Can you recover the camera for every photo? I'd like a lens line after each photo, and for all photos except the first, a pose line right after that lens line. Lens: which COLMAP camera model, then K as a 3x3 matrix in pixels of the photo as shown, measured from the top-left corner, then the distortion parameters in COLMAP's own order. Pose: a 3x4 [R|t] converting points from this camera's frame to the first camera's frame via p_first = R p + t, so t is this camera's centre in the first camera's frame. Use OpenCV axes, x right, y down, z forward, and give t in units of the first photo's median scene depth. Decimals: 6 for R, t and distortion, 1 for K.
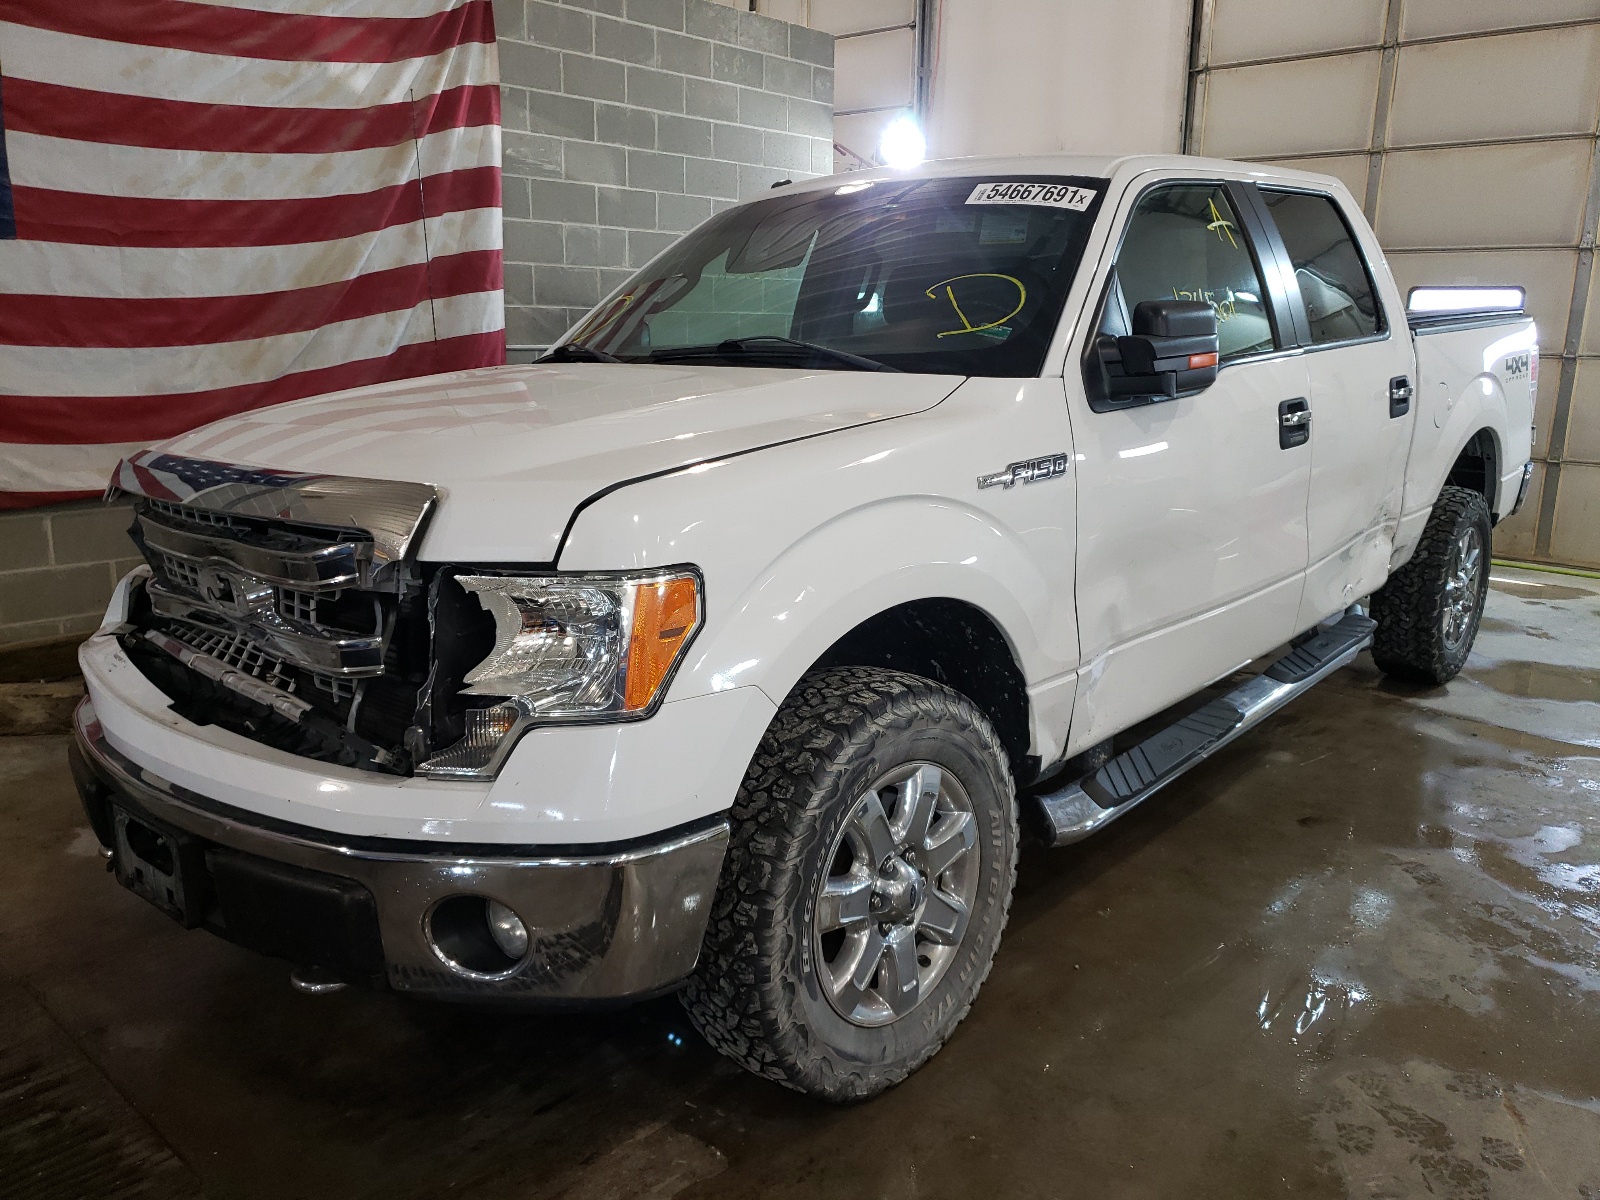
lens RADIAL K [[1239.1, 0, 800.0], [0, 1239.1, 600.0], [0, 0, 1]] dist [0.023075, -0.001245]
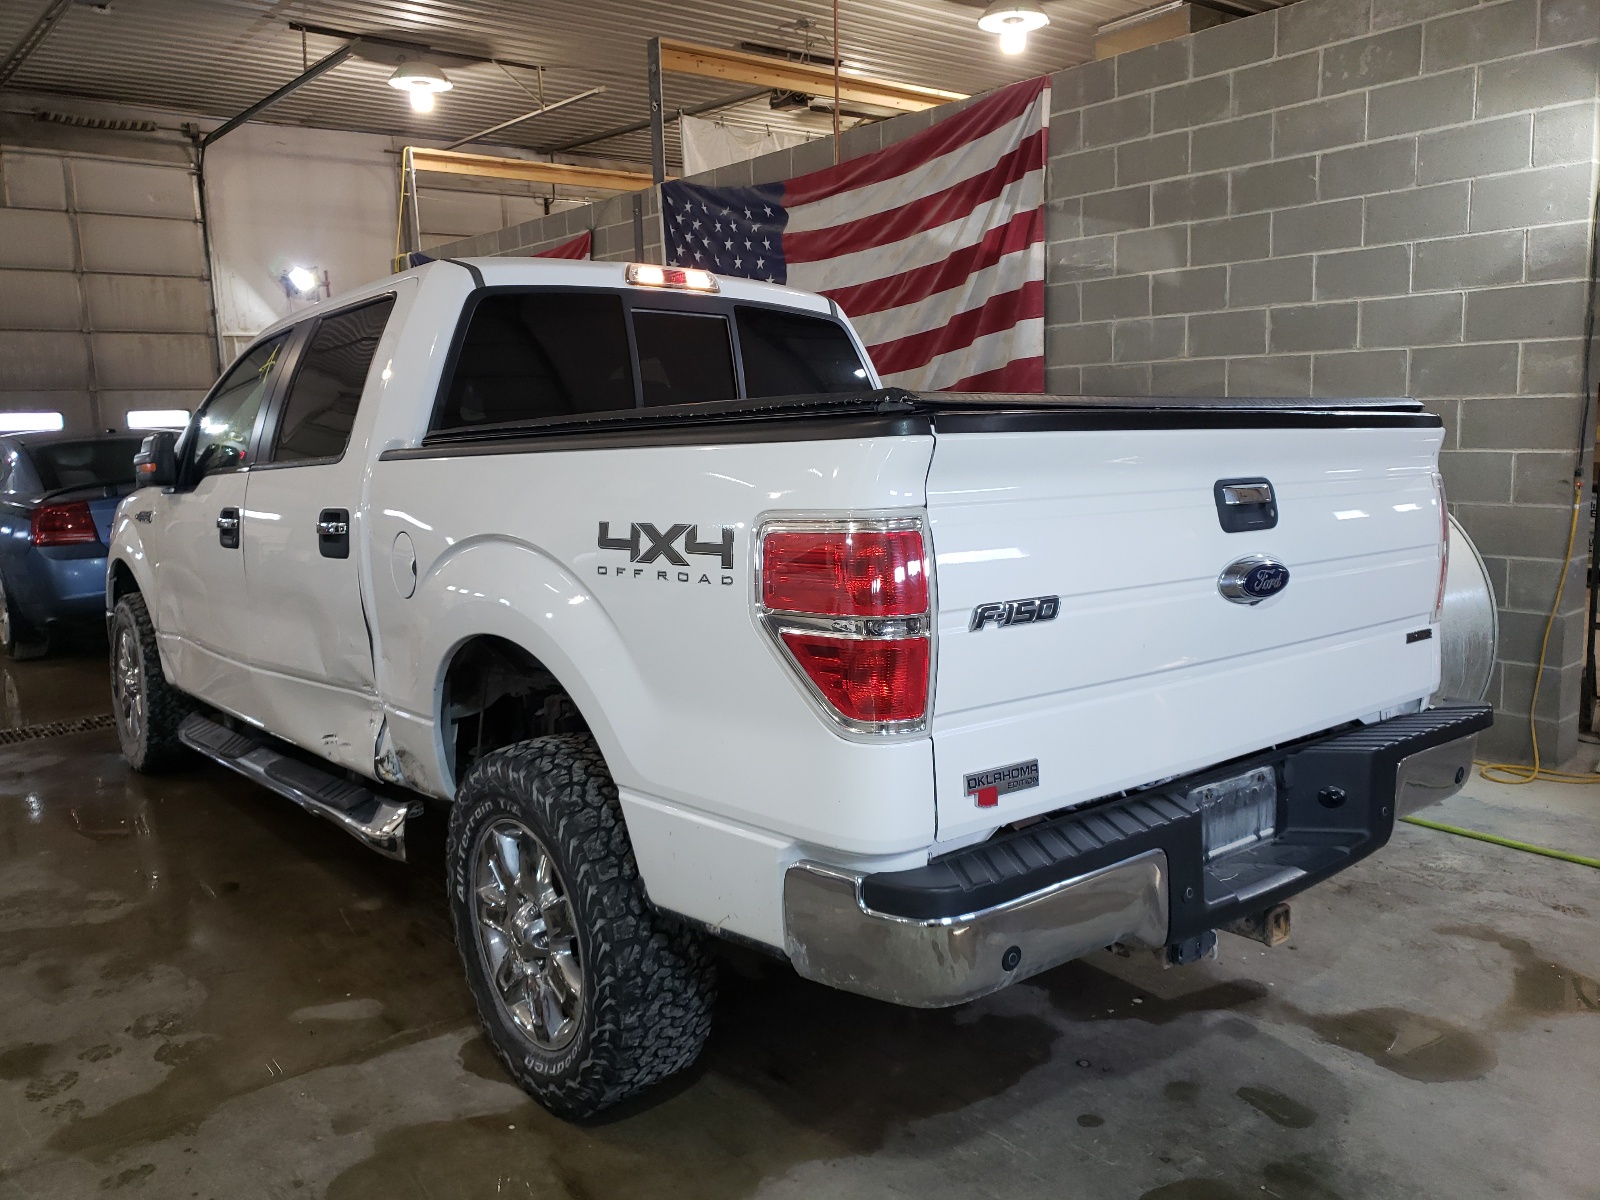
lens RADIAL K [[1239.1, 0, 800.0], [0, 1239.1, 600.0], [0, 0, 1]] dist [0.023075, -0.001245]
pose [[-0.146446, 0.143971, -0.978686, 0.878081], [-0.191280, 0.966559, 0.170809, -0.227403], [0.970549, 0.212218, -0.114010, 0.987847]]
